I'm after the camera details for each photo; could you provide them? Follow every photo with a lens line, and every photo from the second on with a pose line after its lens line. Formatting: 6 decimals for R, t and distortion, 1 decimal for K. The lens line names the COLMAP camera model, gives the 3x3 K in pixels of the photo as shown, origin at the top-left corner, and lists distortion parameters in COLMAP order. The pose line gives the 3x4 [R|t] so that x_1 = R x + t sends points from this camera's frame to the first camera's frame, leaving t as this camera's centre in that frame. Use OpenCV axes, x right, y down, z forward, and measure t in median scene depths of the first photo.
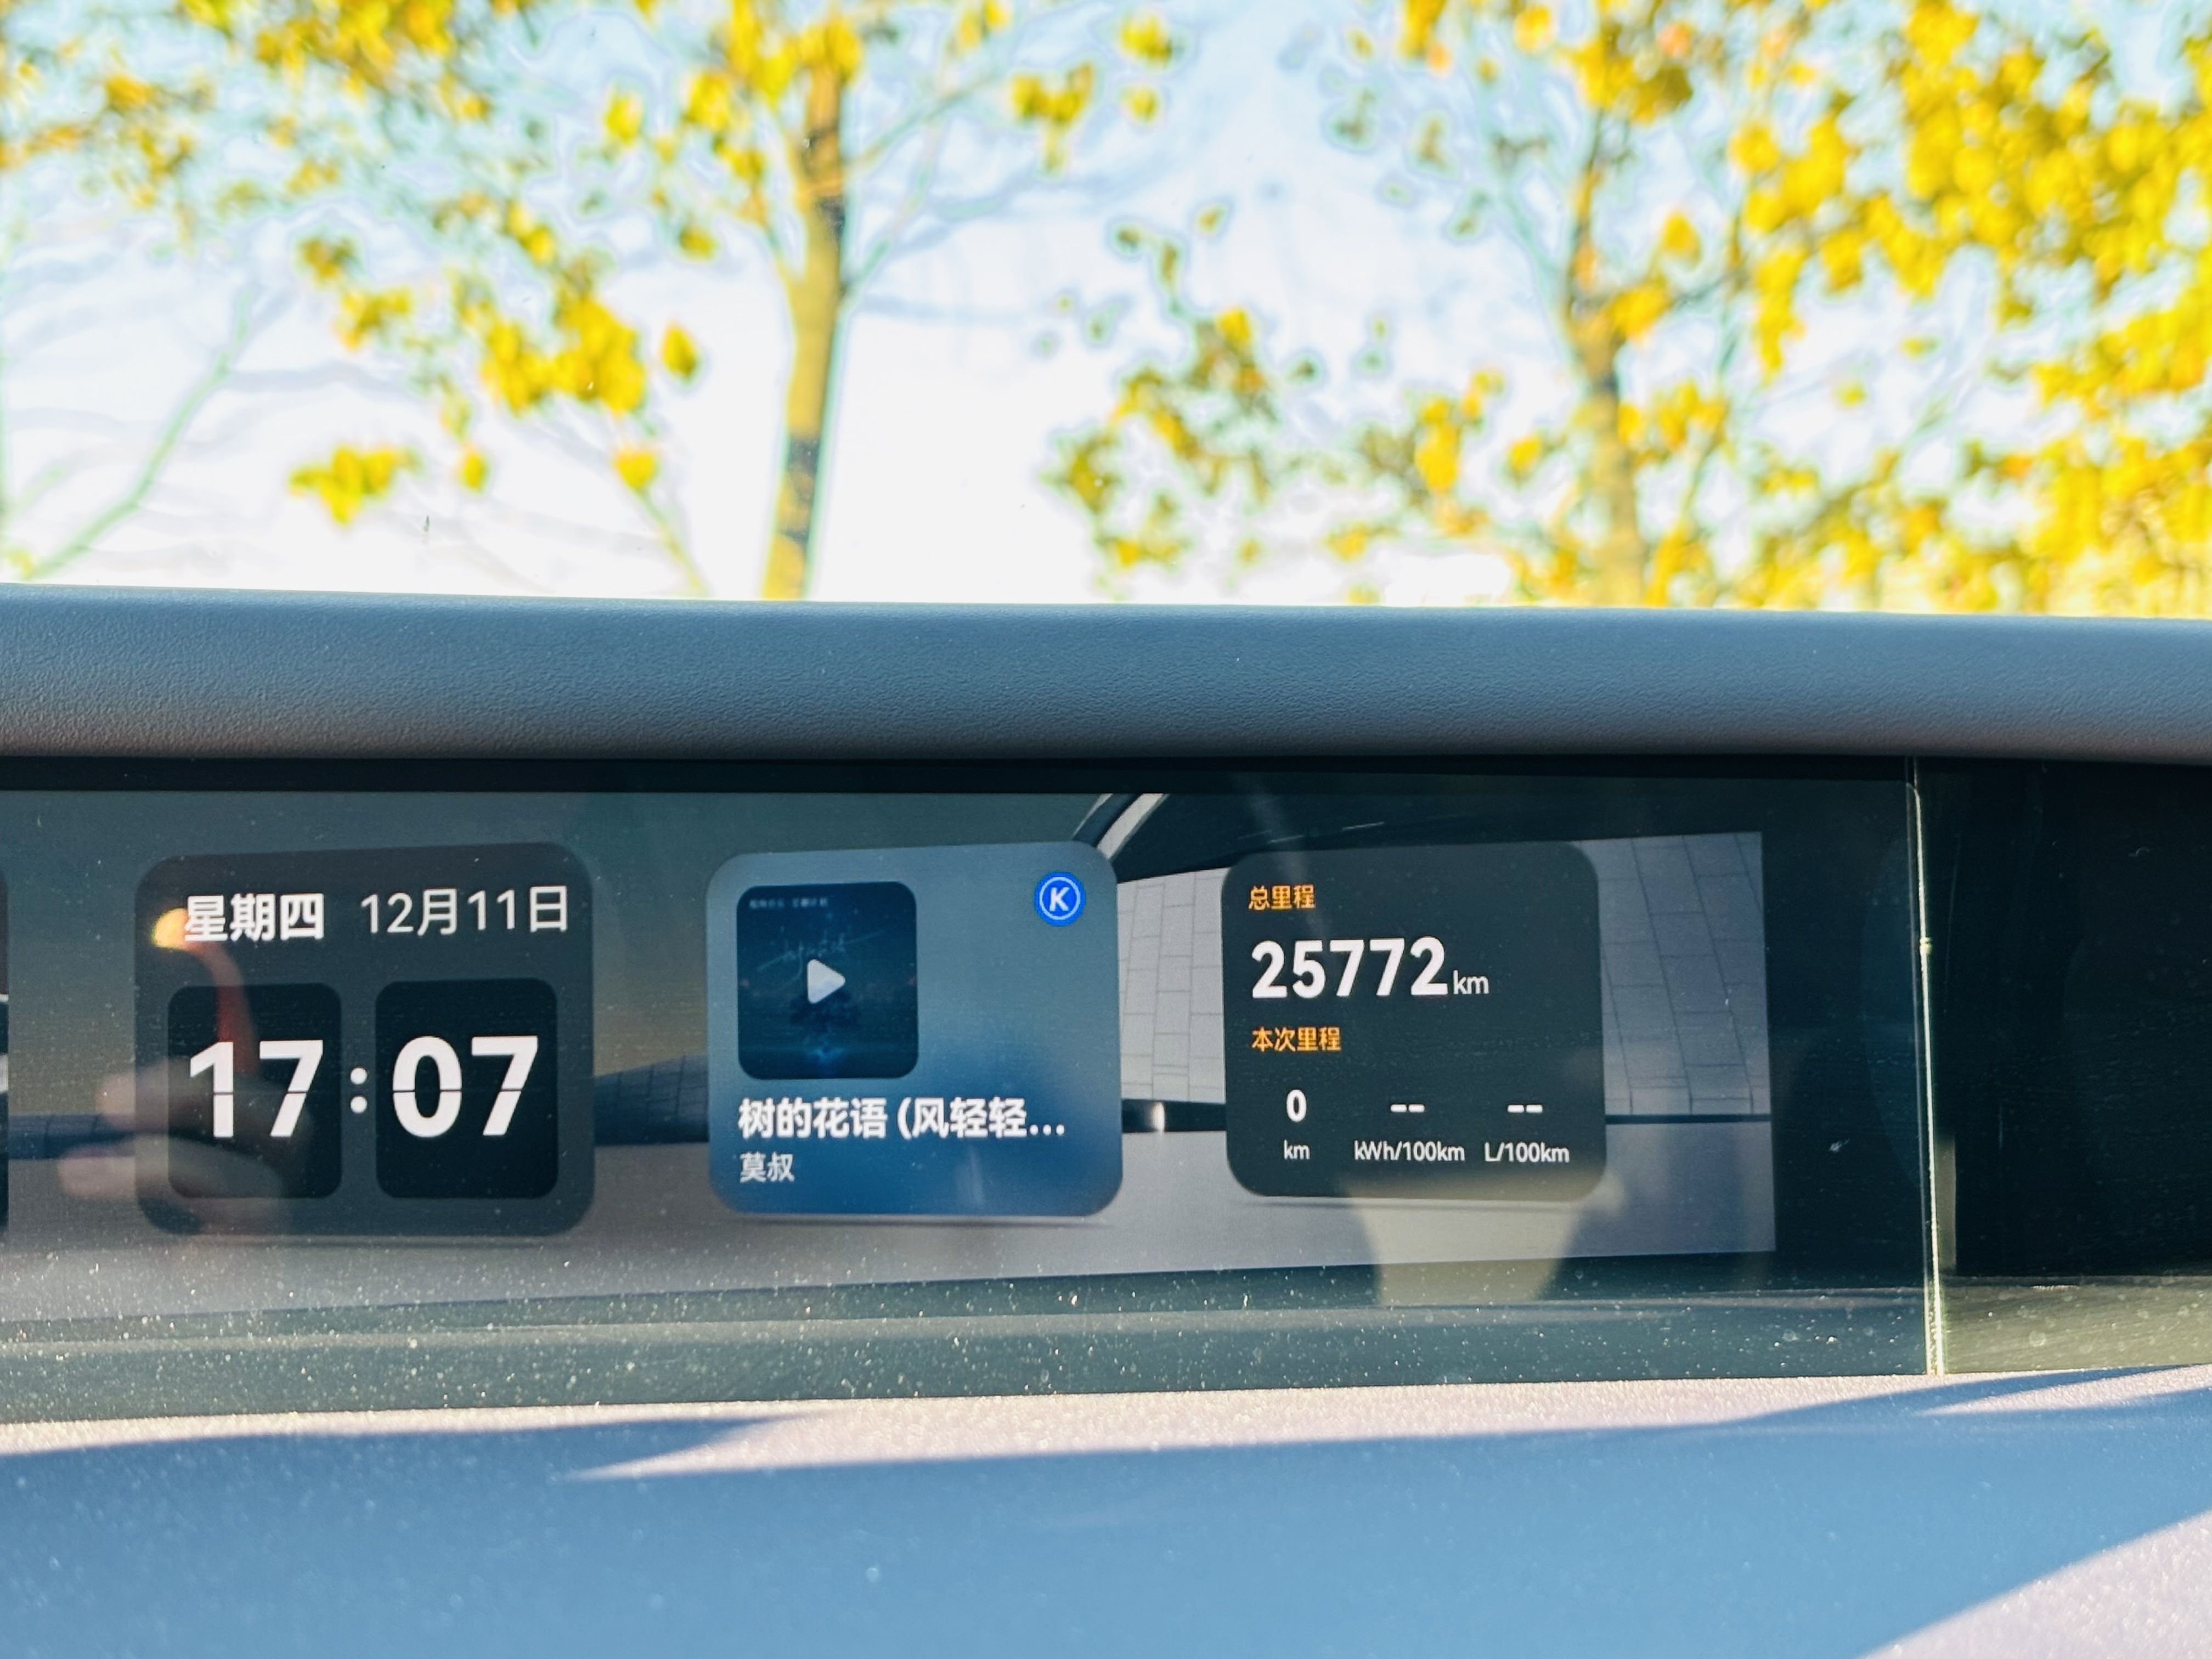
lens RADIAL K [[3978.3, 0, 1102.0], [0, 3978.3, 832.8], [0, 0, 1]] dist [-0.047455, 0.000000]
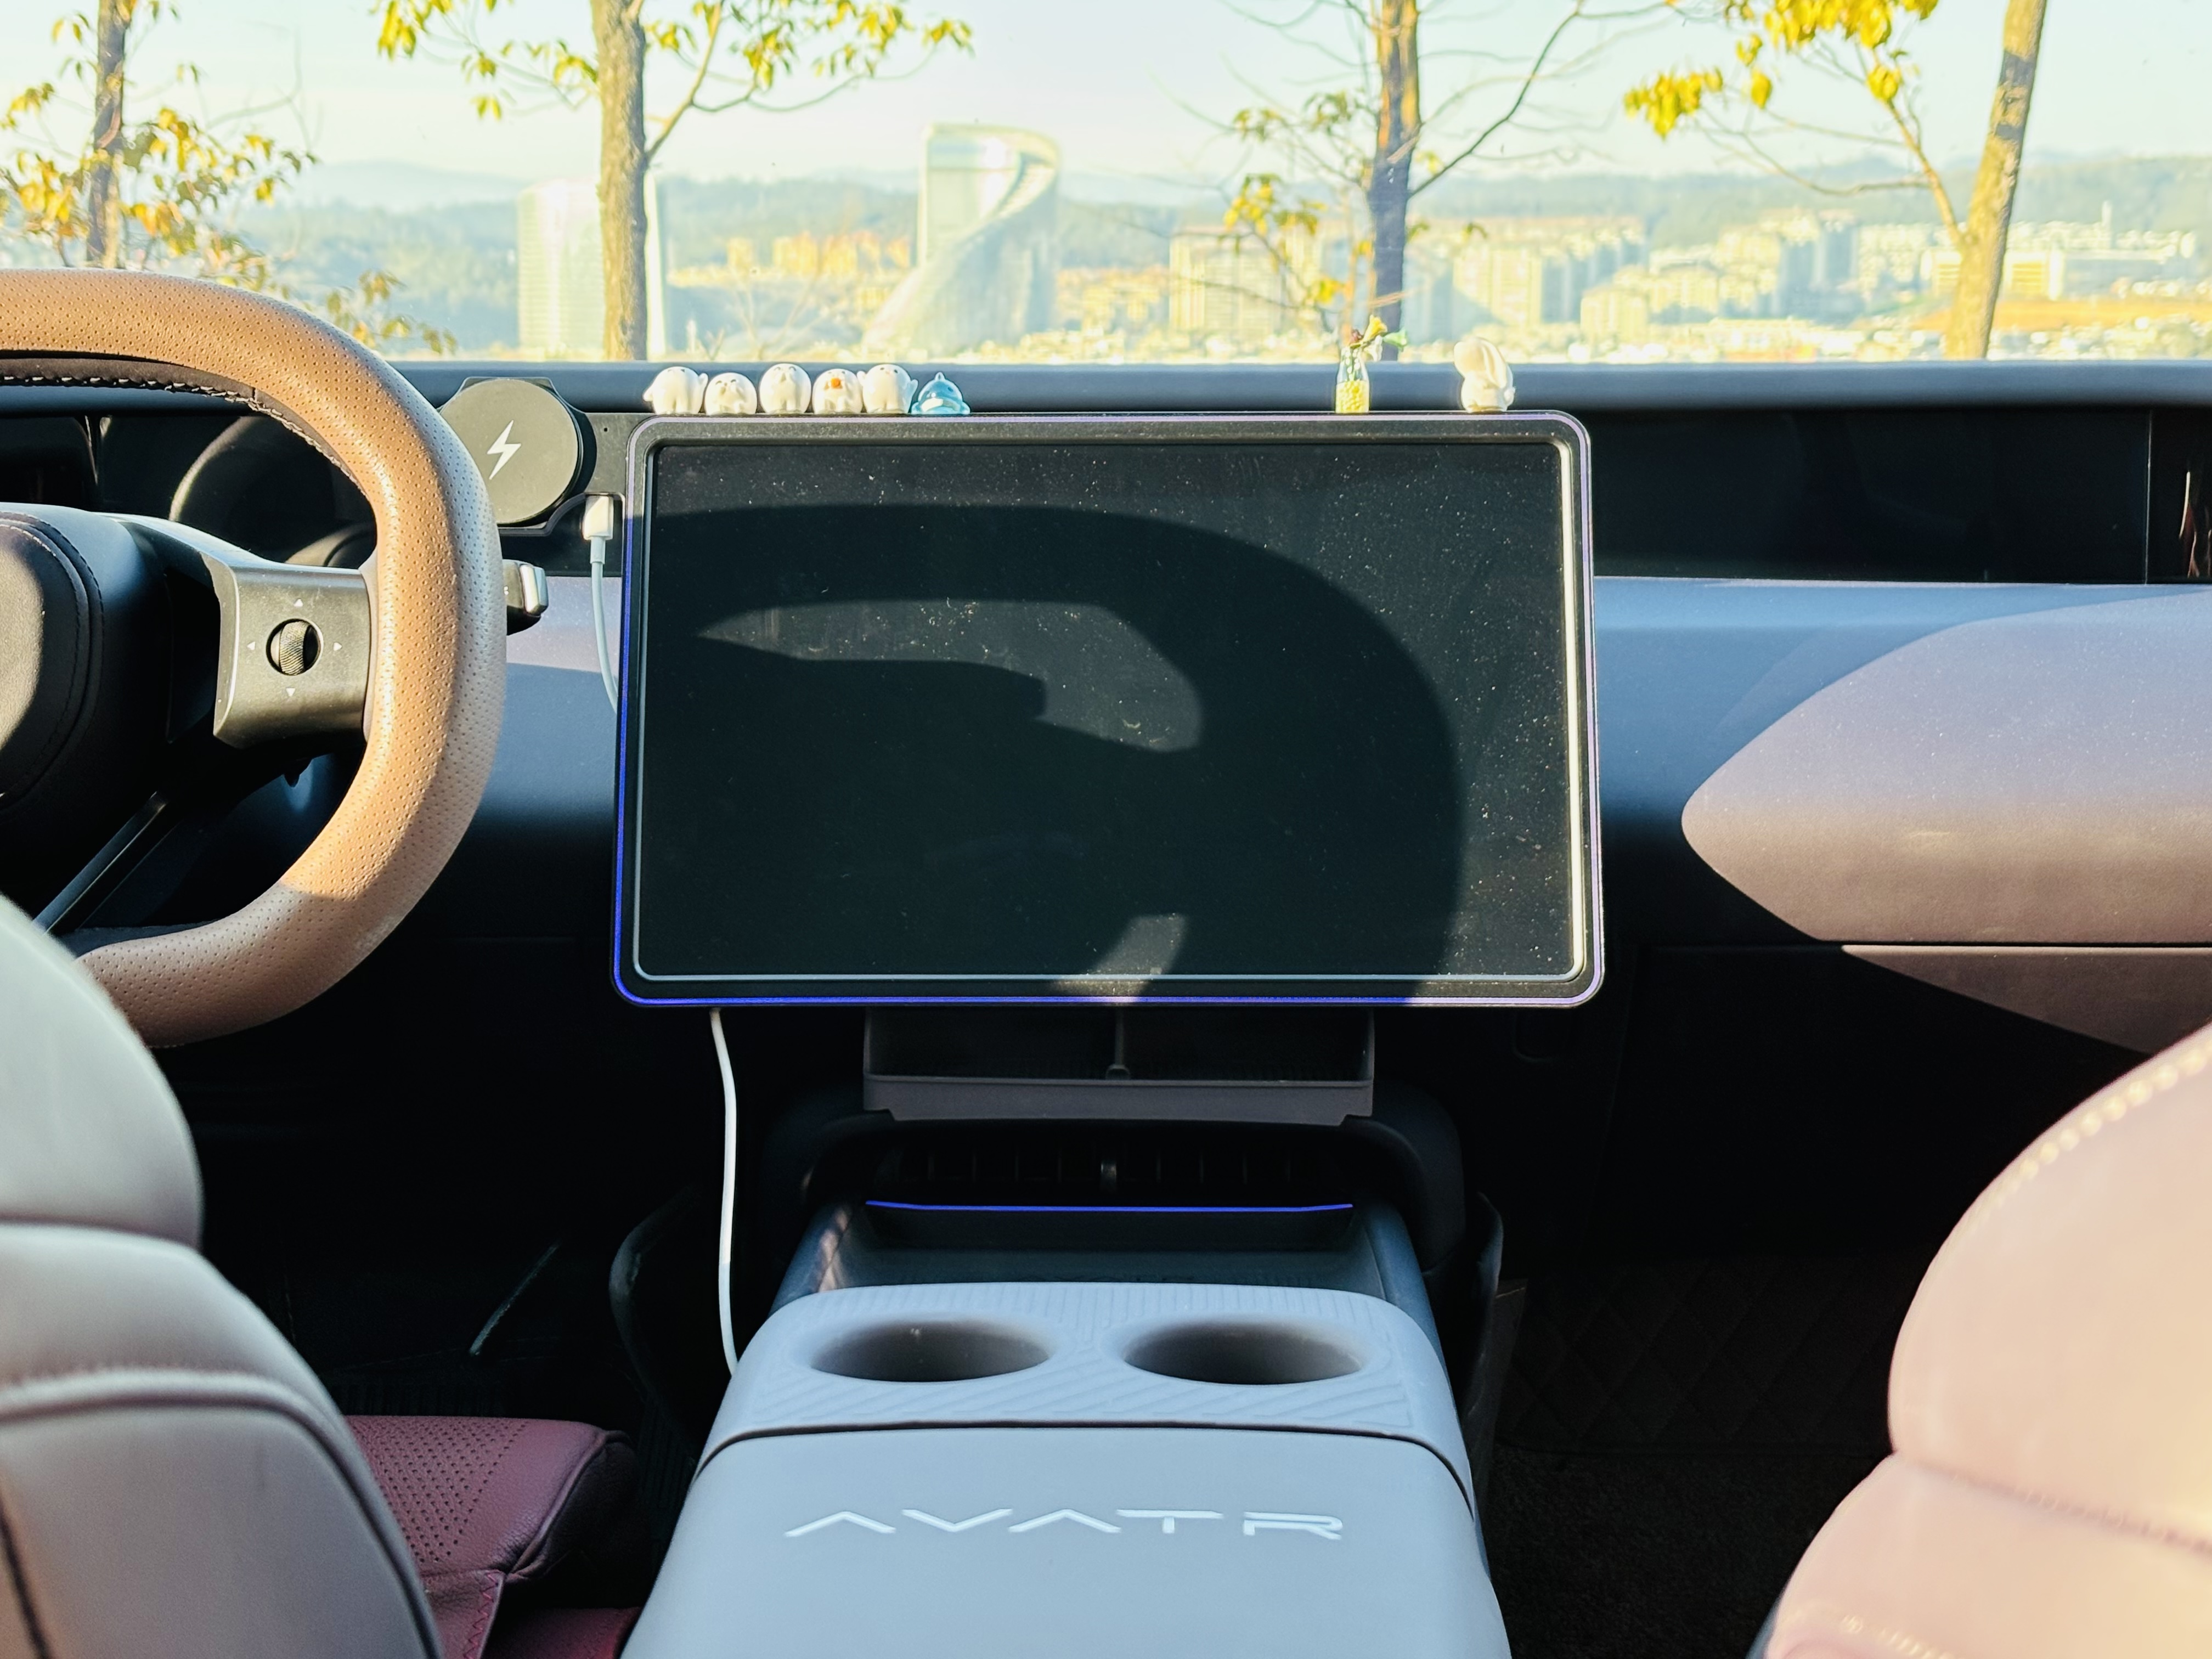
lens RADIAL K [[3406.2, 0, 1124.3], [0, 3406.2, 828.8], [0, 0, 1]] dist [0.096464, 0.000000]
pose [[0.942269, 0.045507, -0.331751, 0.366999], [0.001525, 0.990129, 0.140149, -0.073307], [0.334854, -0.132564, 0.932899, -1.956623]]
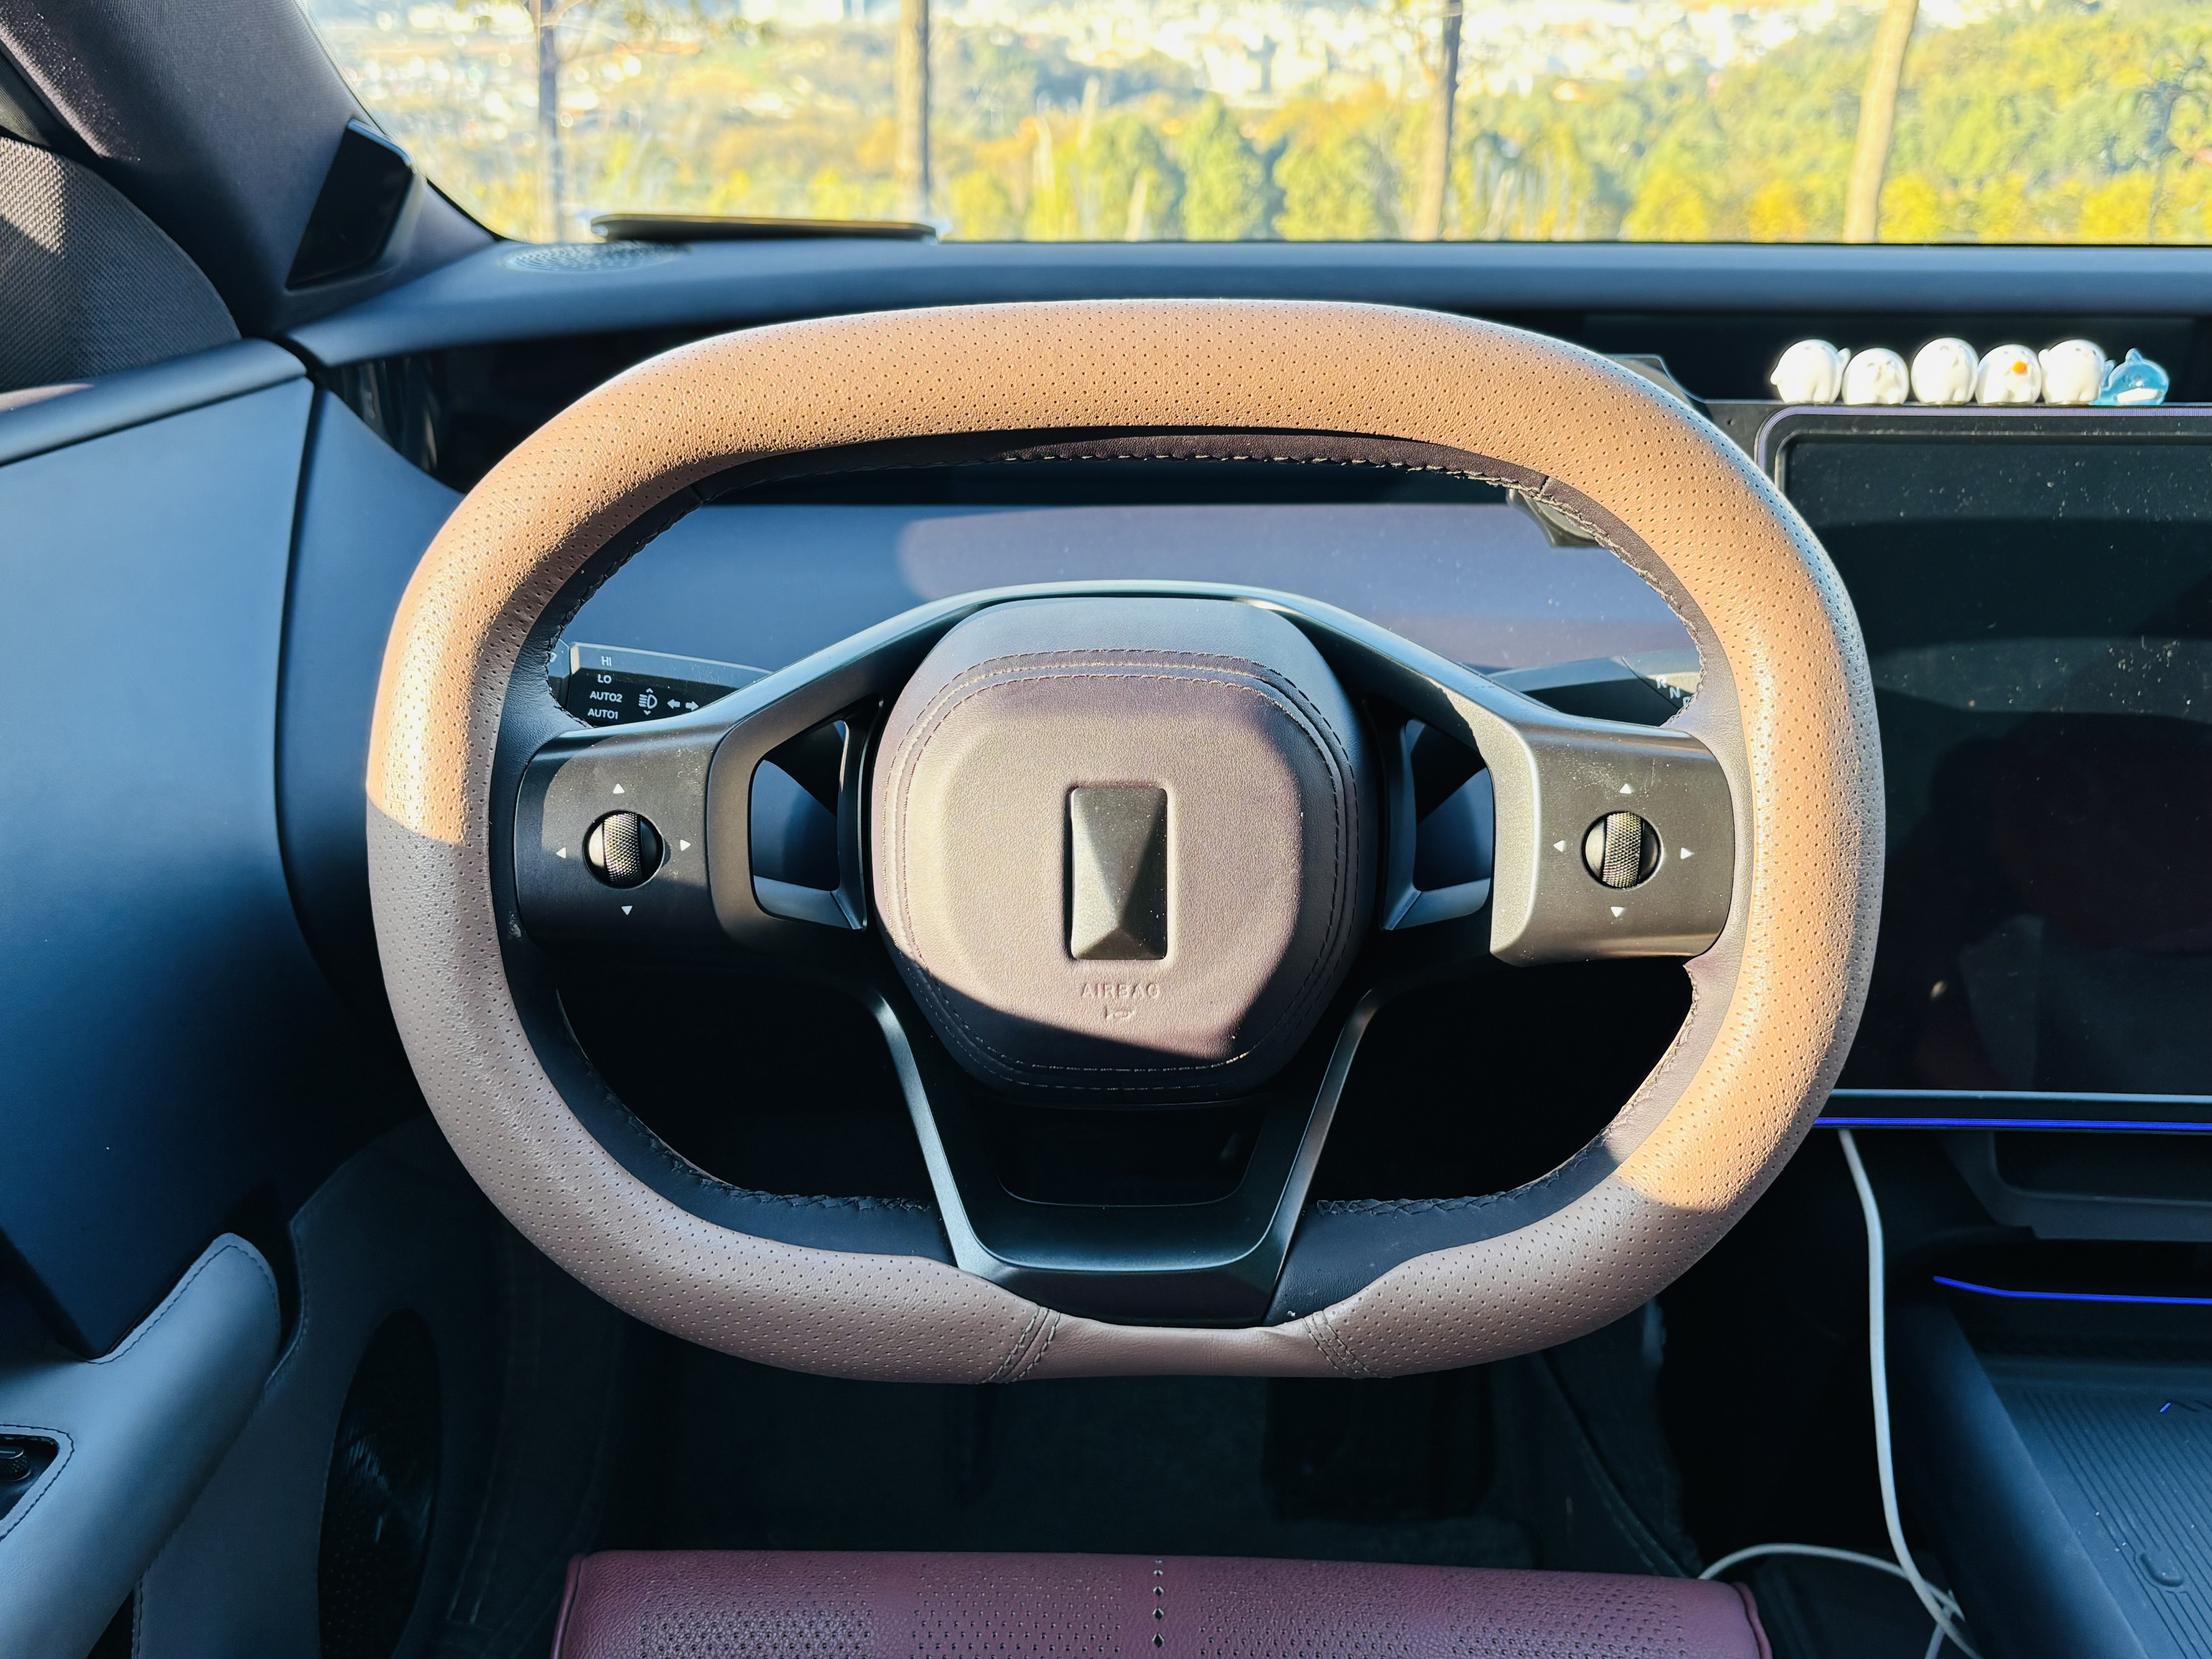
lens RADIAL K [[2150.1, 0, 1102.6], [0, 2150.1, 820.2], [0, 0, 1]] dist [0.016833, 0.000000]
pose [[0.937813, 0.129607, -0.322039, -0.687537], [-0.007802, 0.935323, 0.353708, -0.237476], [0.347053, -0.329200, 0.878169, -1.107989]]
